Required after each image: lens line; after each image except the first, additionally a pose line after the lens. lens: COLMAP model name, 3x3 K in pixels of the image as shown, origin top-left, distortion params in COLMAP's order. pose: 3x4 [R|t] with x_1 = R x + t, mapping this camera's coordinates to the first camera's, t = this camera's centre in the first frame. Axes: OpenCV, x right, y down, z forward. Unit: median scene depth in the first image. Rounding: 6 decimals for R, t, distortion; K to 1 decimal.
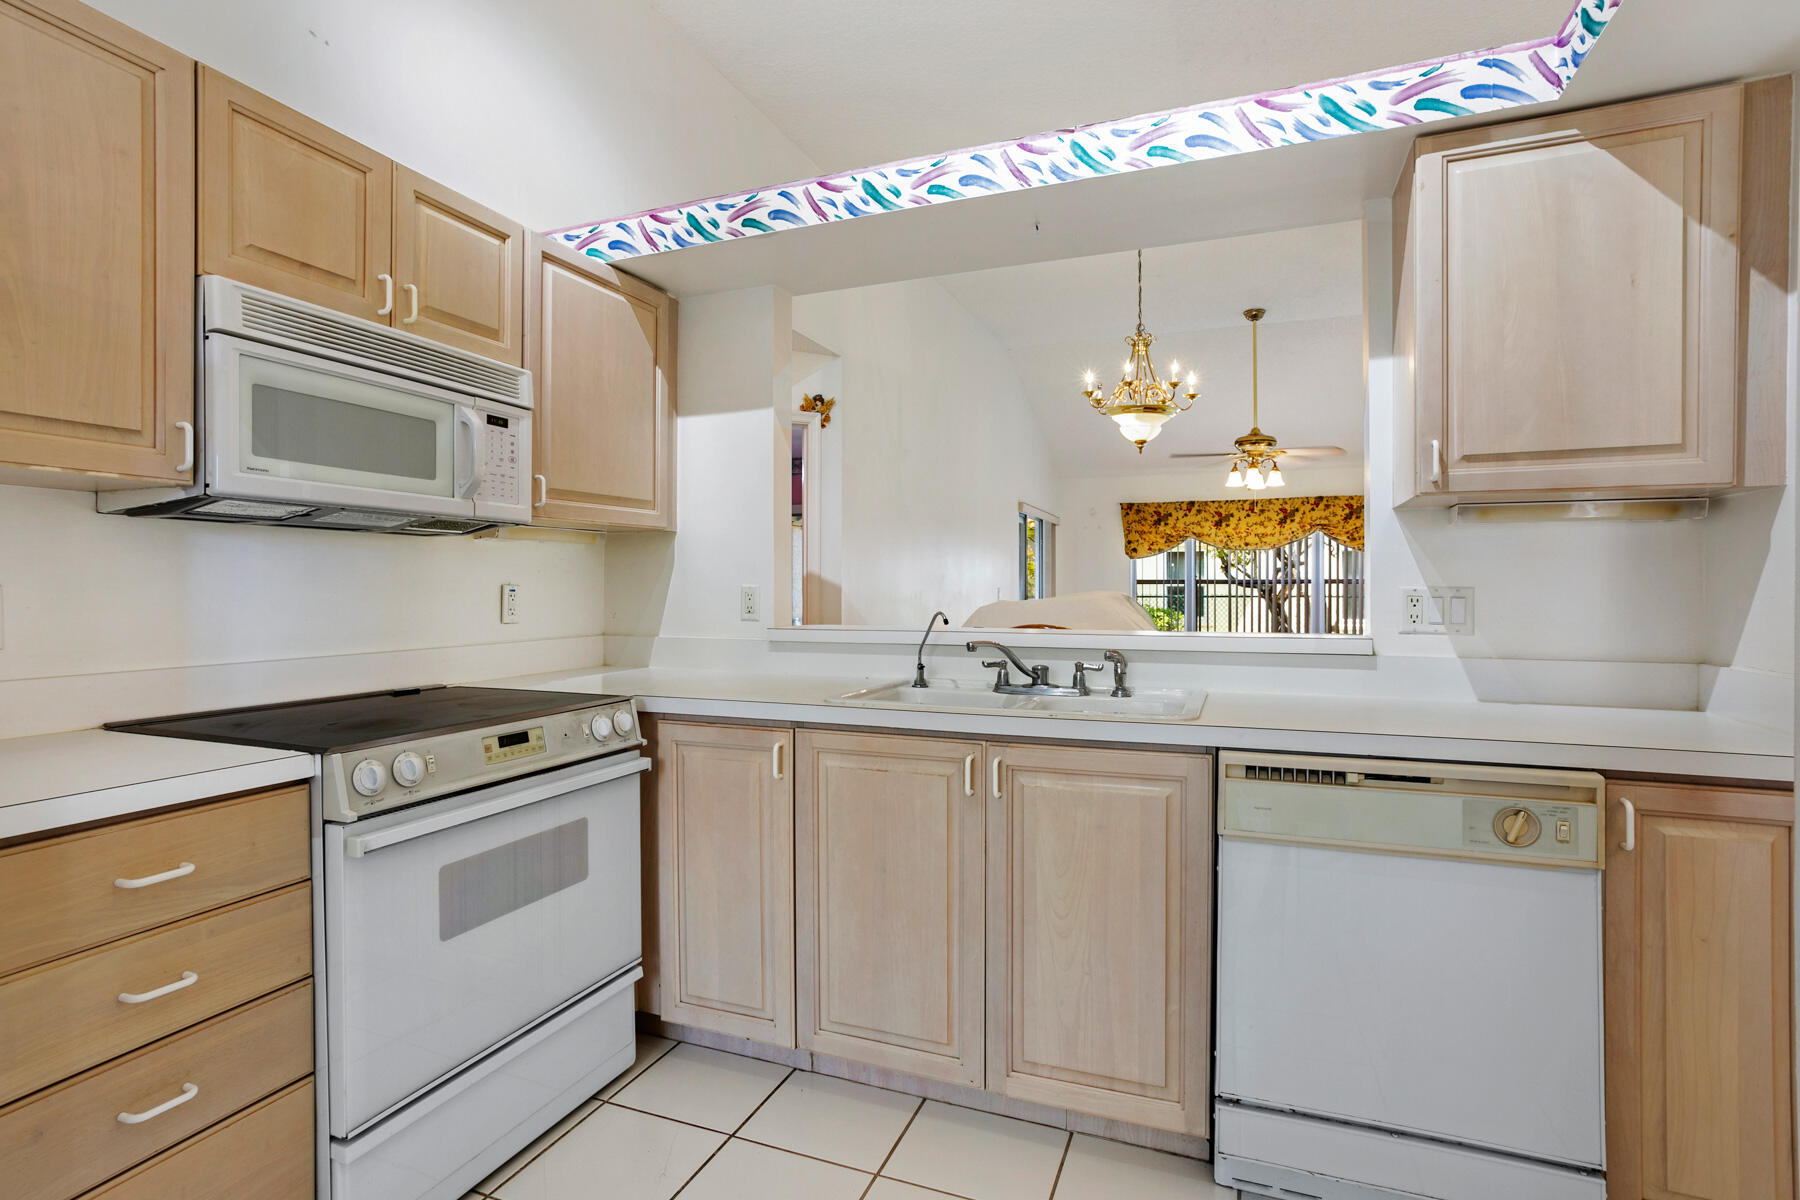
lens RADIAL K [[869.9, 0, 900.0], [0, 869.9, 600.0], [0, 0, 1]] dist [-0.032885, 0.000449]
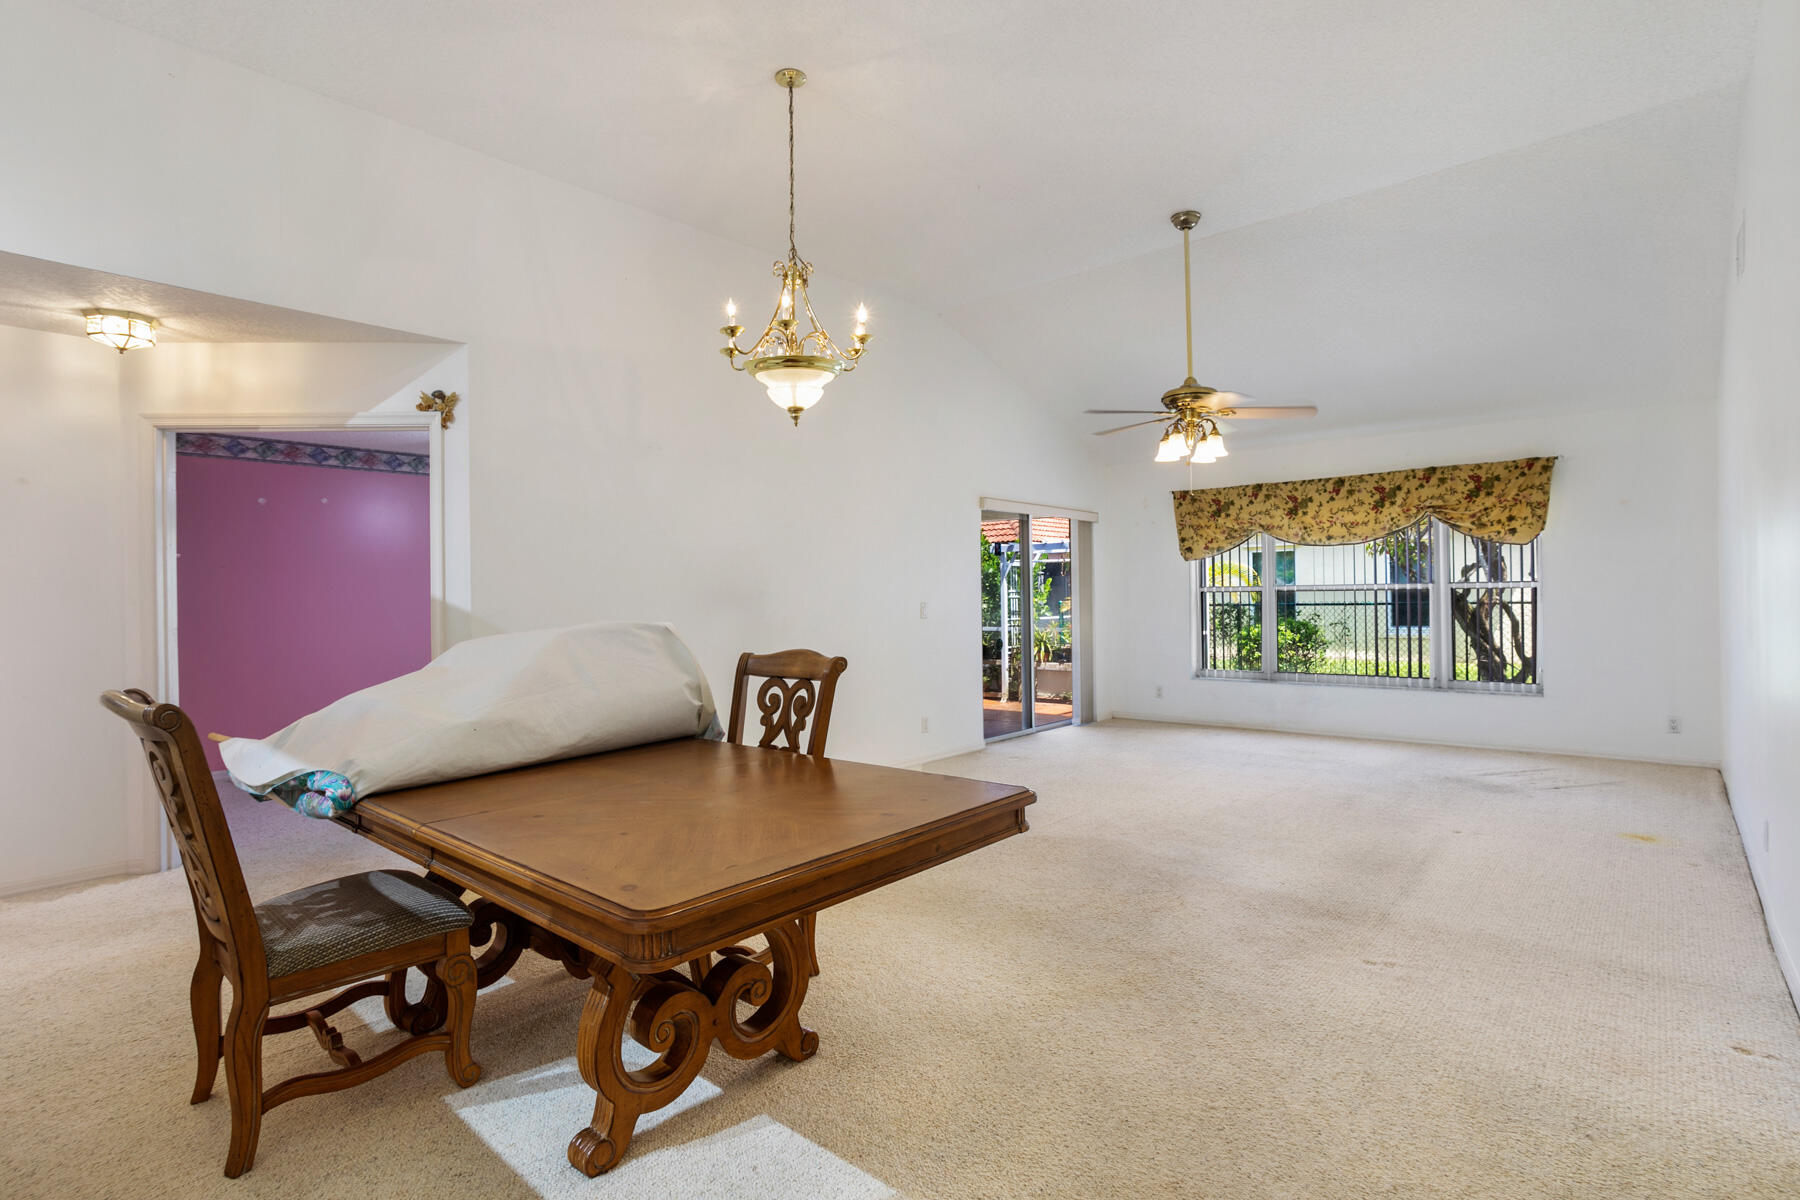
lens RADIAL K [[869.9, 0, 900.0], [0, 869.9, 600.0], [0, 0, 1]] dist [-0.032885, 0.000449]
pose [[0.938660, -0.011877, -0.344640, 1.341382], [0.009673, 0.999920, -0.008114, -0.035921], [0.344709, 0.004283, 0.938700, 0.761729]]
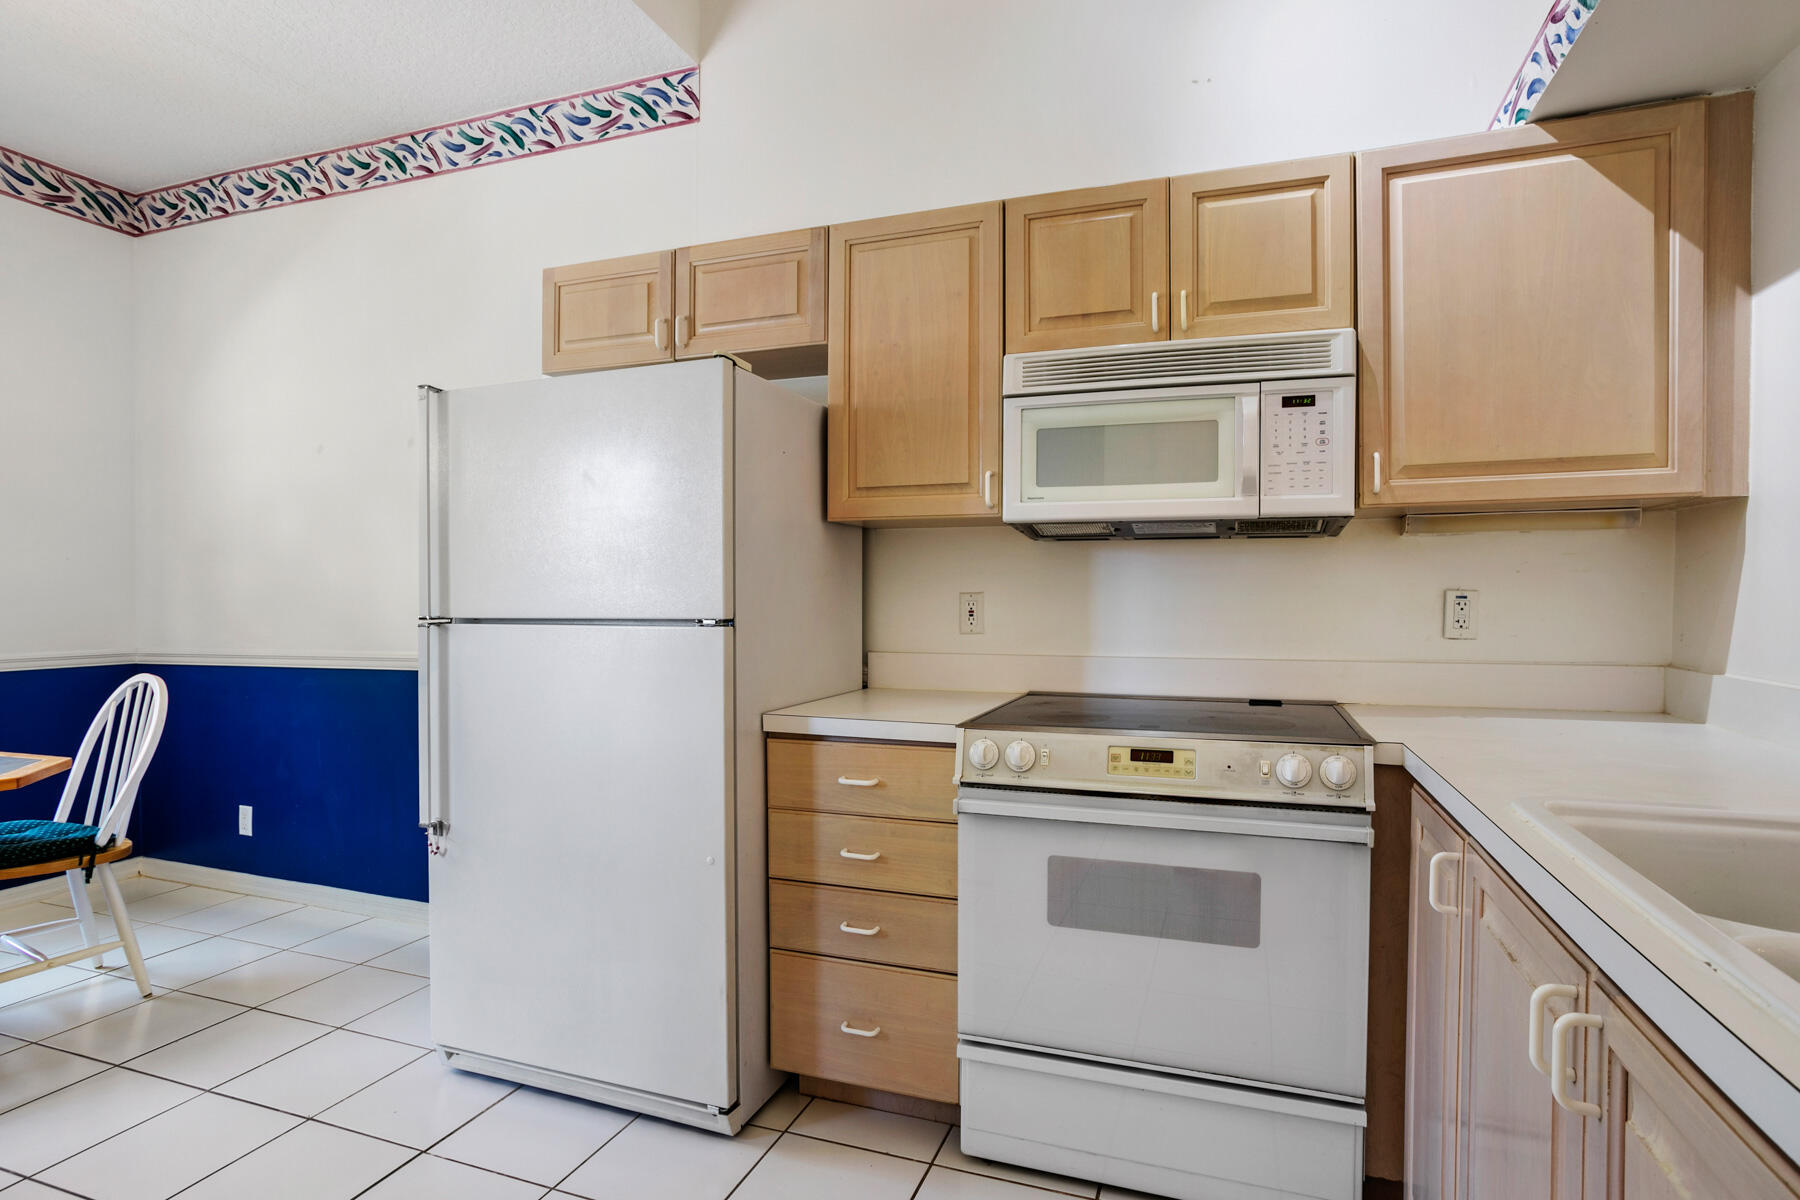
lens RADIAL K [[936.1, 0, 896.9], [0, 936.1, 605.8], [0, 0, 1]] dist [-0.060789, 0.034868]
pose [[0.030497, 0.012040, -0.999462, 0.429416], [-0.012889, 0.999849, 0.011651, -0.006992], [0.999452, 0.012527, 0.030647, 0.541992]]
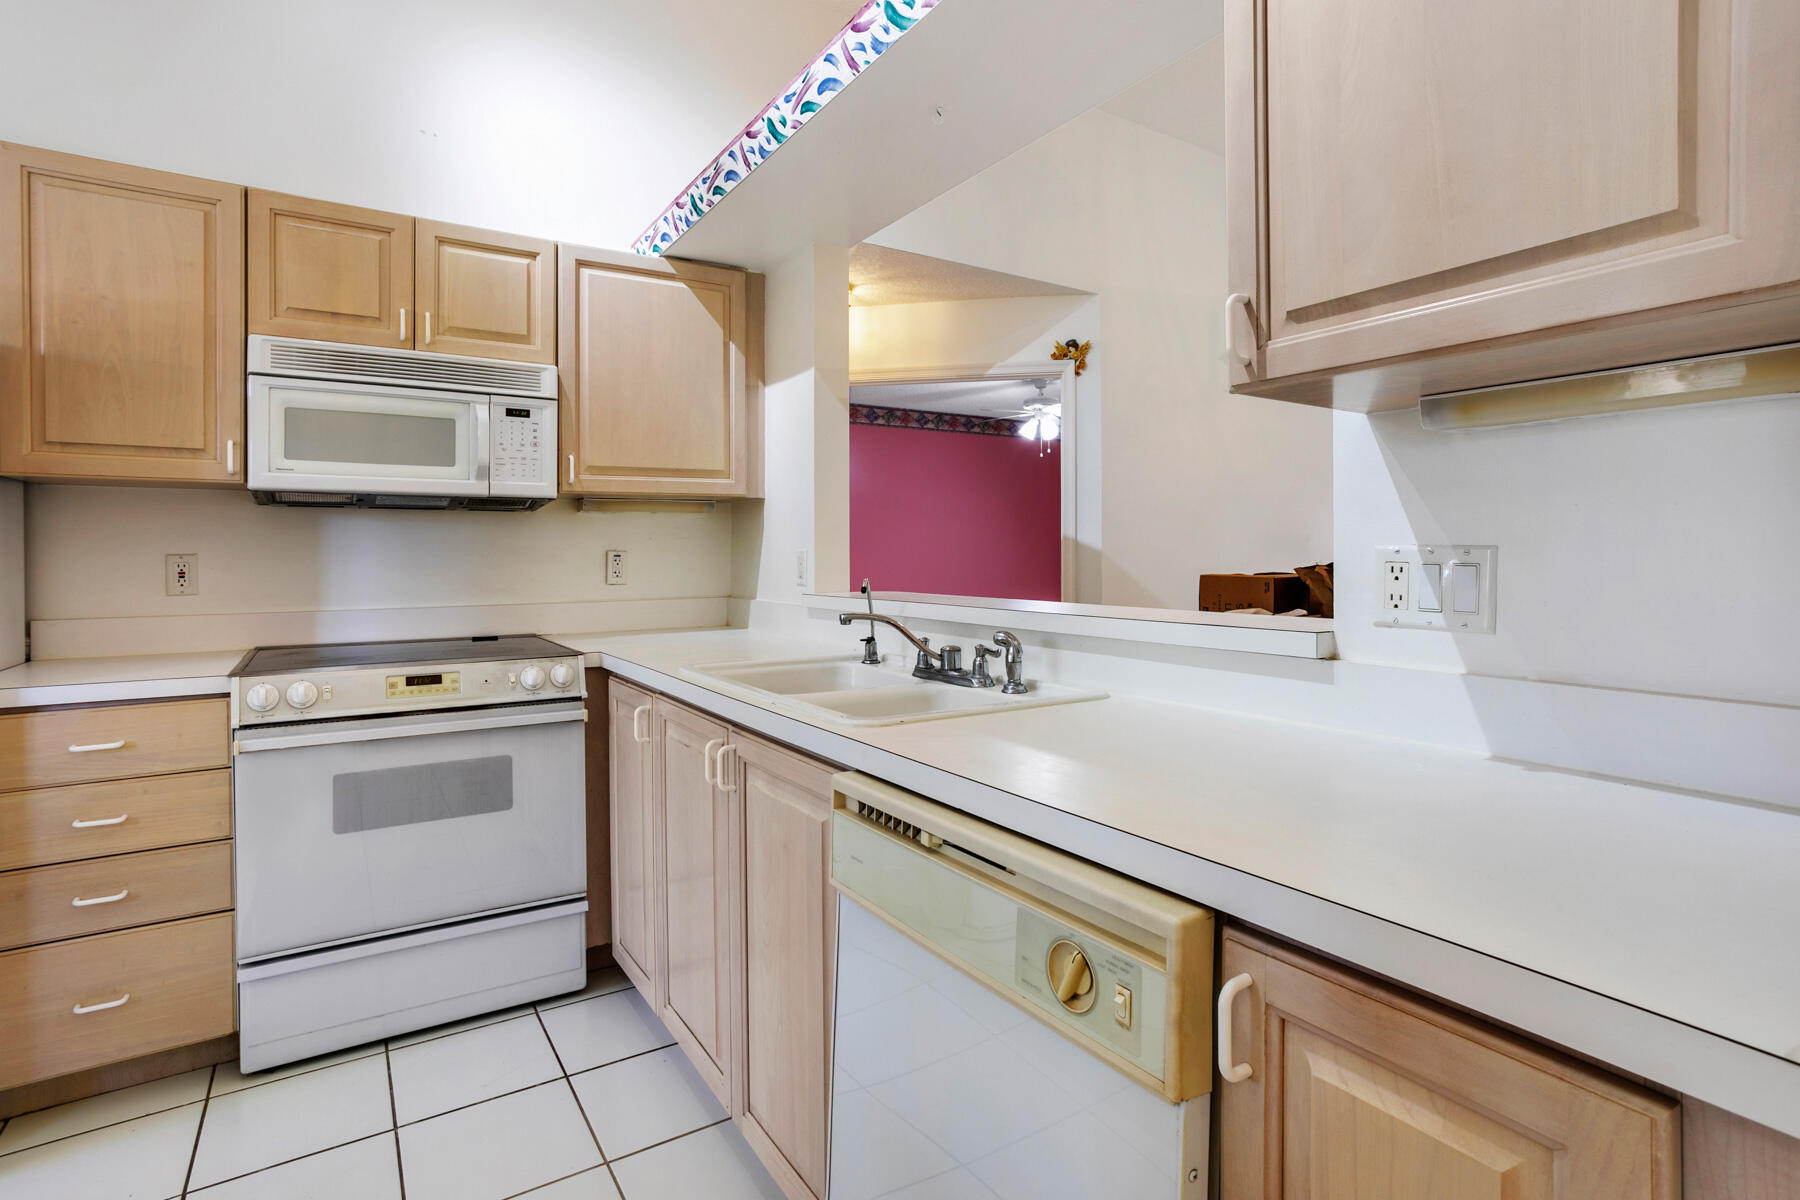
lens RADIAL K [[883.2, 0, 901.1], [0, 883.2, 562.6], [0, 0, 1]] dist [-0.033954, 0.000444]
pose [[0.817433, 0.001727, -0.576021, 0.622960], [-0.002959, 0.999995, -0.001200, -0.002138], [0.576016, 0.002686, 0.817434, 0.304337]]
